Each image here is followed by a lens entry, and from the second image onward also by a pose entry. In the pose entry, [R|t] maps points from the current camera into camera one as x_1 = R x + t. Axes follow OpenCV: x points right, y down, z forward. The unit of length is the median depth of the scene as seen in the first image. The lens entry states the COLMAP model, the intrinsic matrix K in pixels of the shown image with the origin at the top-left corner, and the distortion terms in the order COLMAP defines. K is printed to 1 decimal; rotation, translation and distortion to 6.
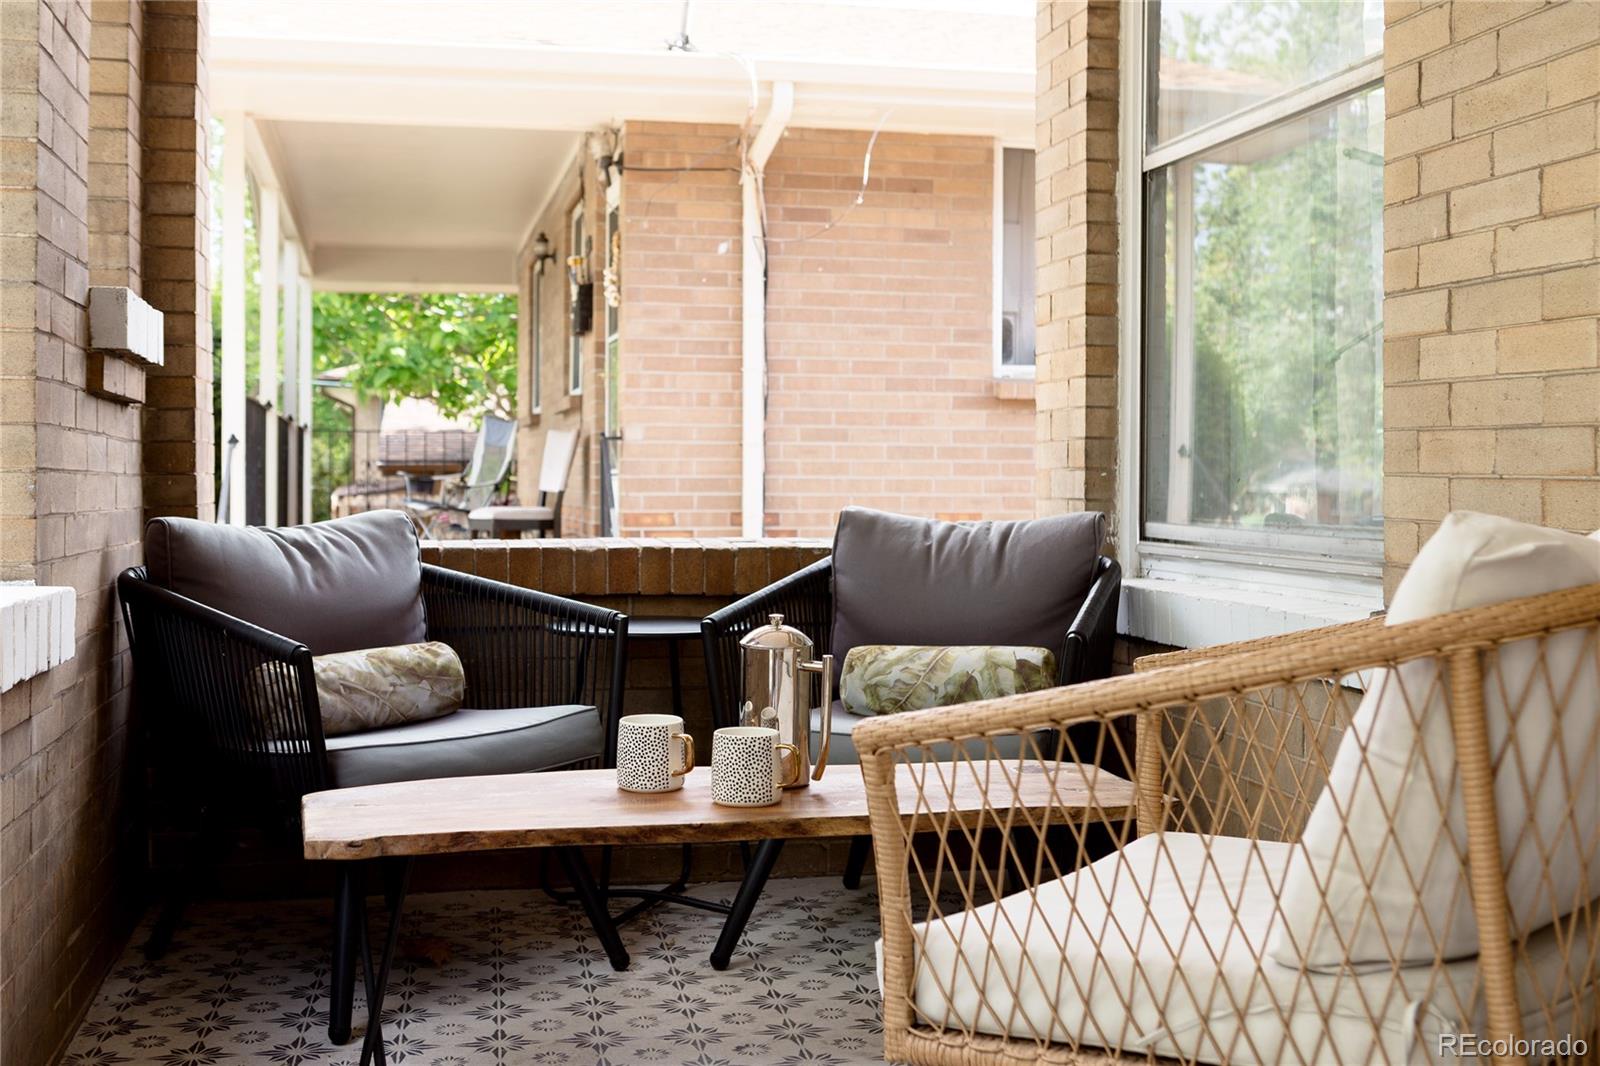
lens RADIAL K [[1908.3, 0, 797.9], [0, 1908.3, 511.0], [0, 0, 1]] dist [-0.017882, 0.030680]
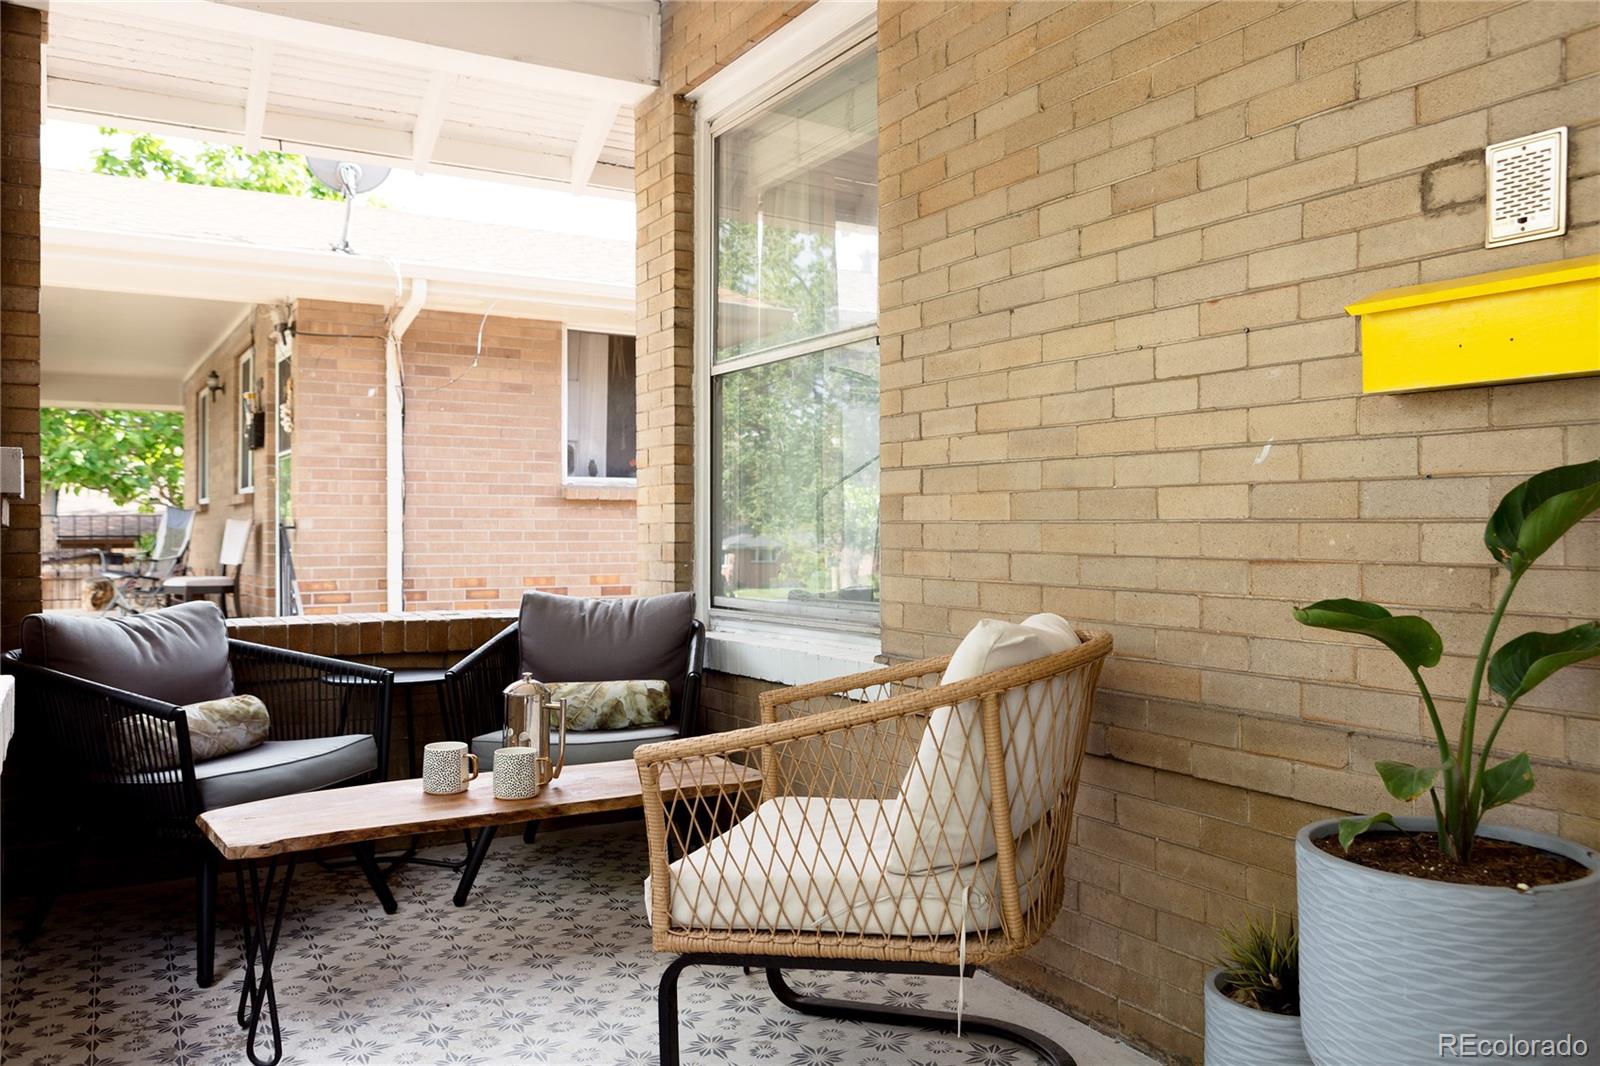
lens RADIAL K [[1375.1, 0, 800.0], [0, 1375.1, 533.0], [0, 0, 1]] dist [0.030065, -0.014394]
pose [[0.938290, -0.005282, 0.345809, -0.156182], [0.007628, 0.999956, -0.005423, -0.042624], [-0.345765, 0.007726, 0.938289, -0.106895]]
